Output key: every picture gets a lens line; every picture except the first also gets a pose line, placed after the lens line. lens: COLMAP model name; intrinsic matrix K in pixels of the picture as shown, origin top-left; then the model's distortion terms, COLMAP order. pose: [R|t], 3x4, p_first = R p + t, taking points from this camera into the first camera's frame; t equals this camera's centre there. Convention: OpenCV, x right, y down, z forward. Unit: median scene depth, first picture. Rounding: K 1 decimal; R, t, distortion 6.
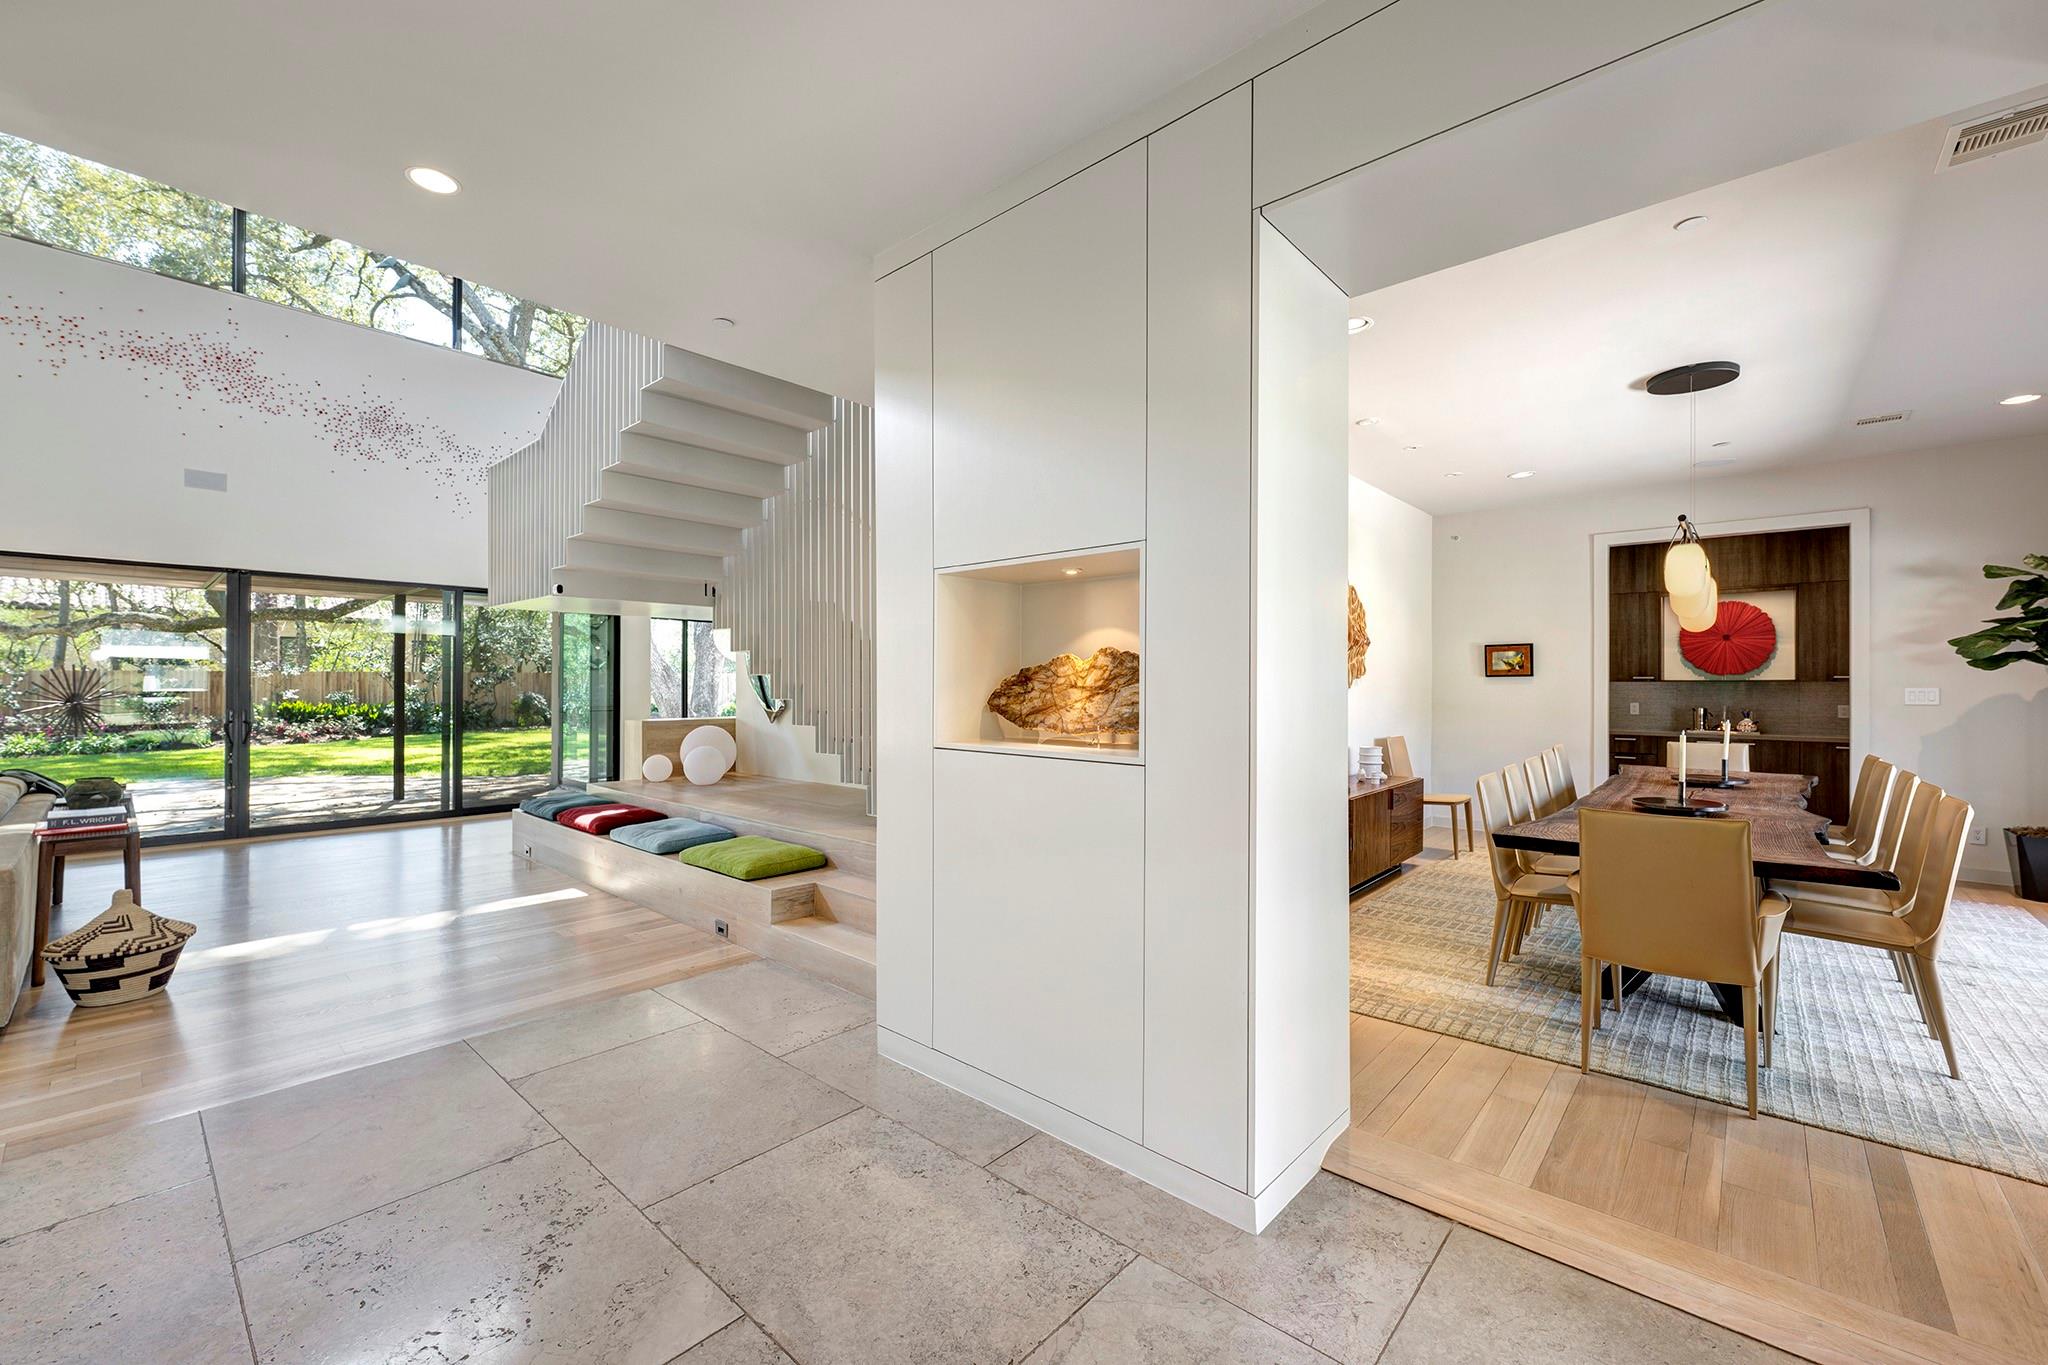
lens RADIAL K [[828.3, 0, 1016.8], [0, 828.3, 679.9], [0, 0, 1]] dist [-0.000141, 0.000149]
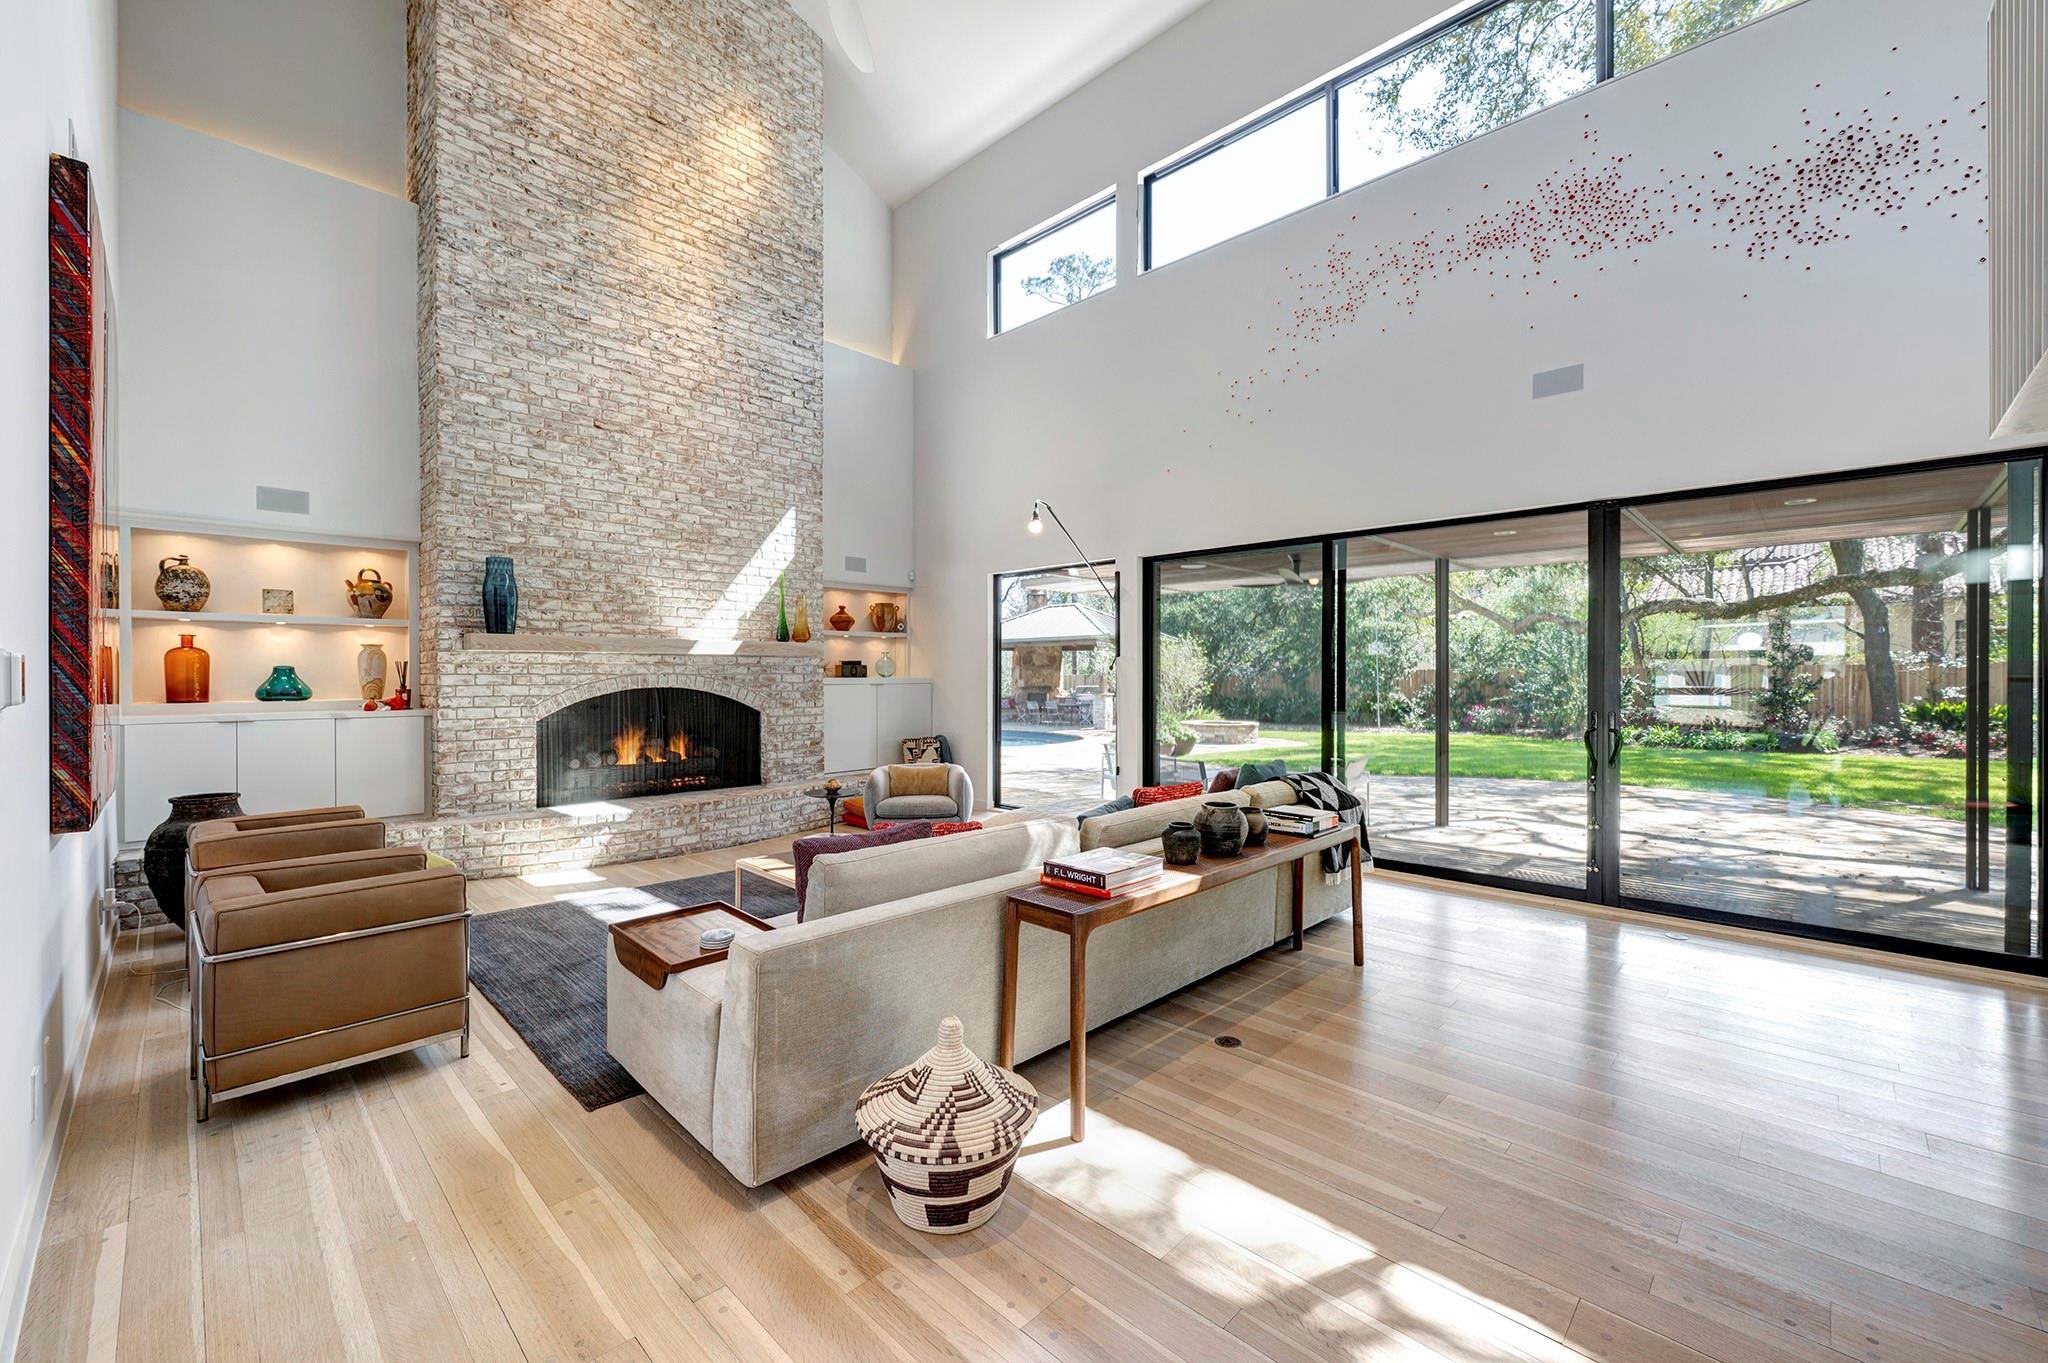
lens RADIAL K [[828.3, 0, 1016.8], [0, 828.3, 678.9], [0, 0, 1]] dist [-0.000141, 0.000149]
pose [[-0.044802, 0.000034, -0.998996, -0.233430], [0.003590, 0.999994, -0.000127, 0.006294], [0.998989, -0.003592, -0.044801, 0.511529]]
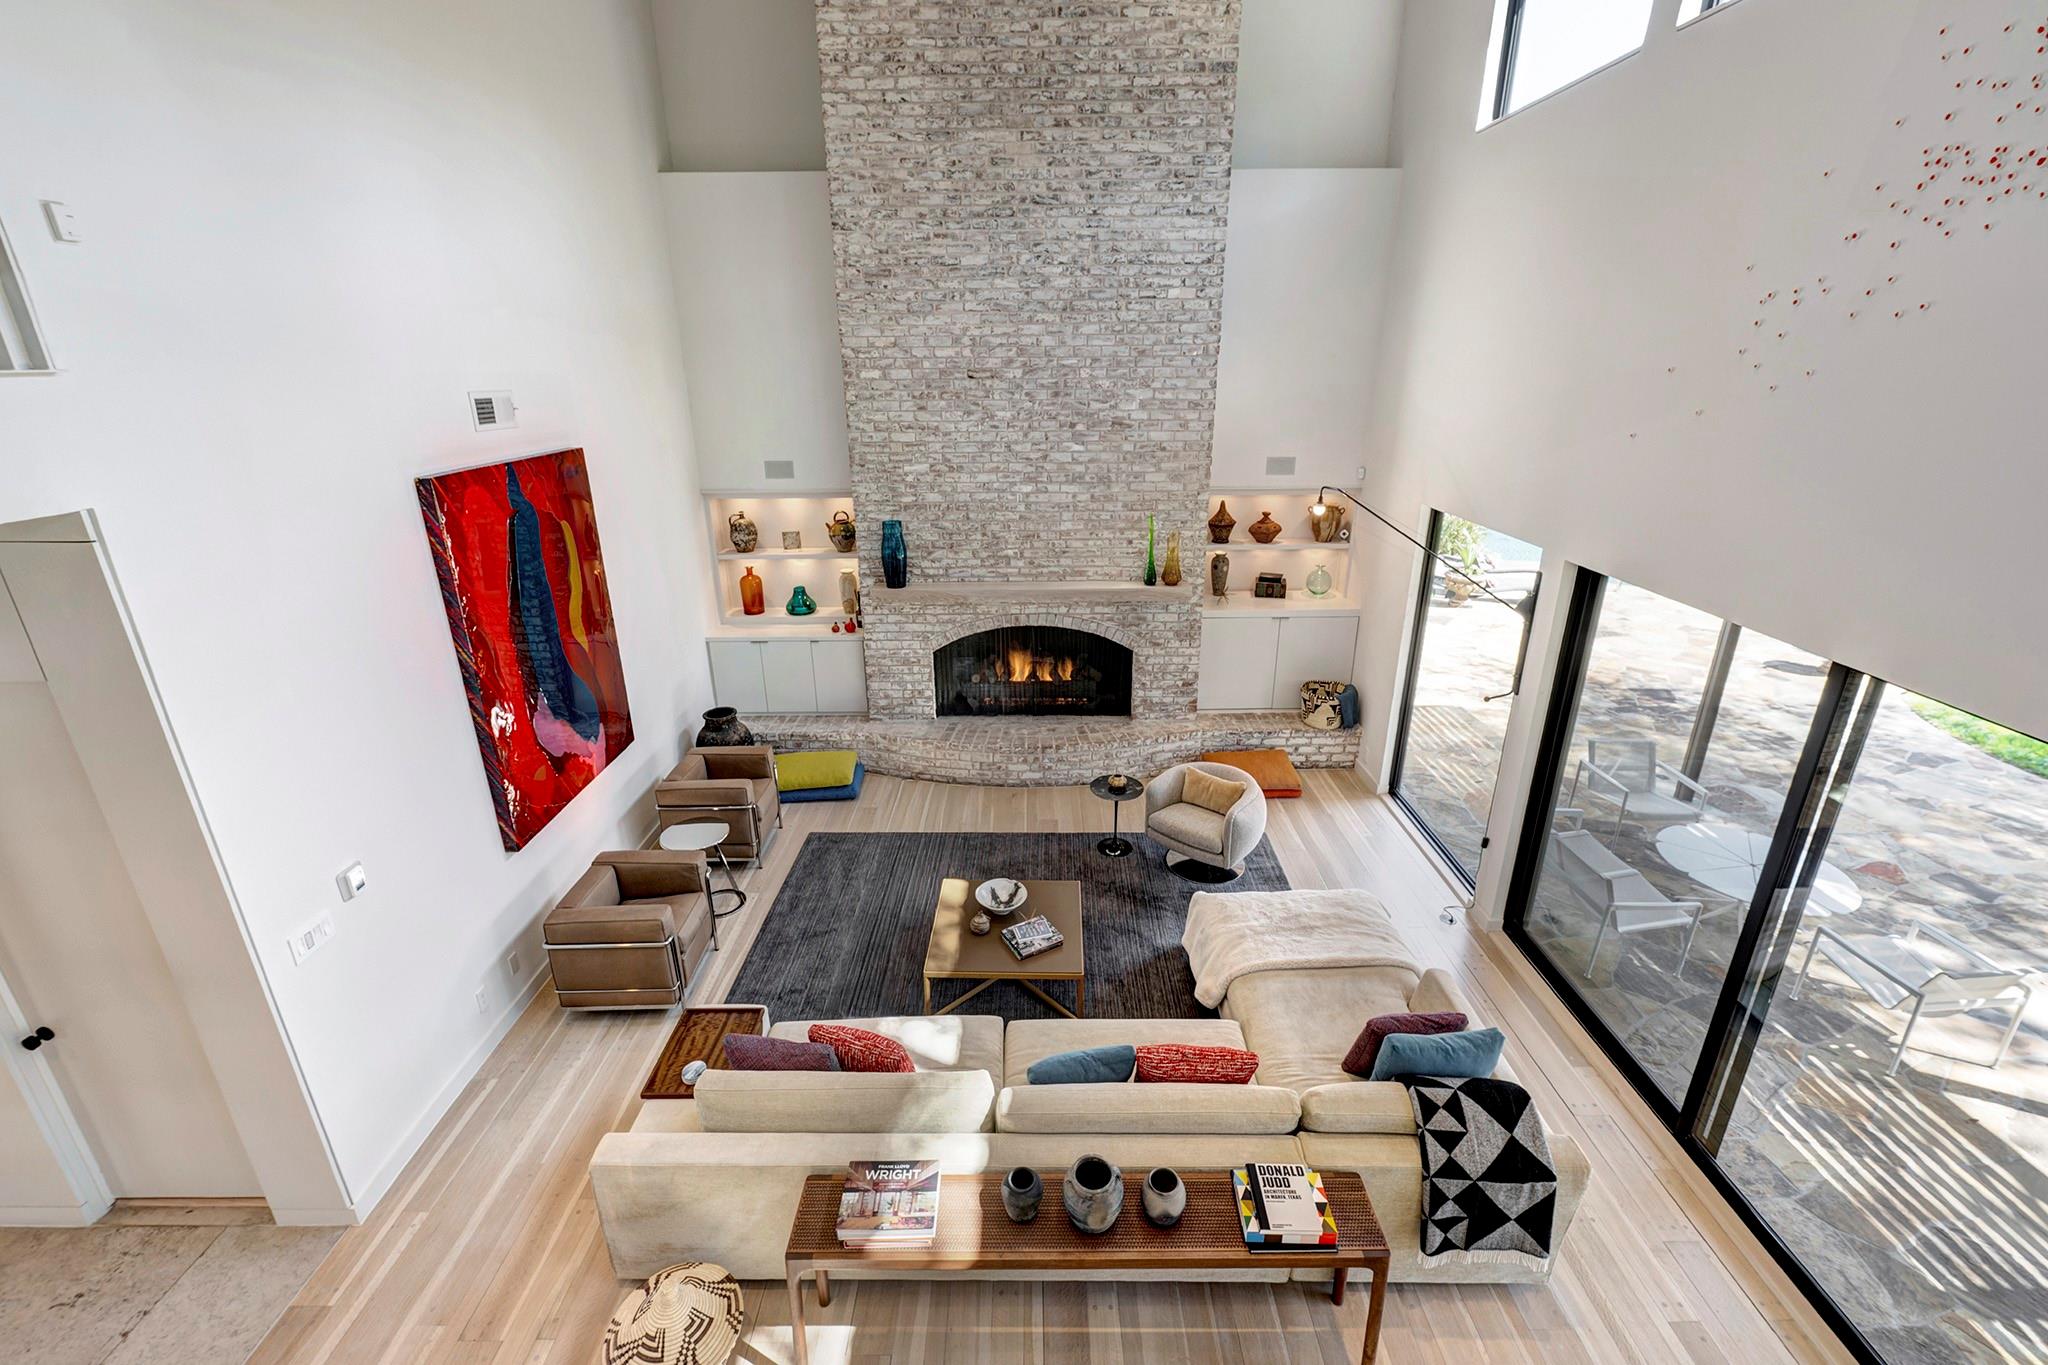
lens RADIAL K [[864.3, 0, 1015.8], [0, 864.3, 681.5], [0, 0, 1]] dist [-0.001991, -0.000122]
pose [[-0.747499, 0.245534, -0.617218, -0.452959], [0.027999, 0.939998, 0.340029, -0.250107], [0.663672, 0.236890, -0.709522, 0.781664]]
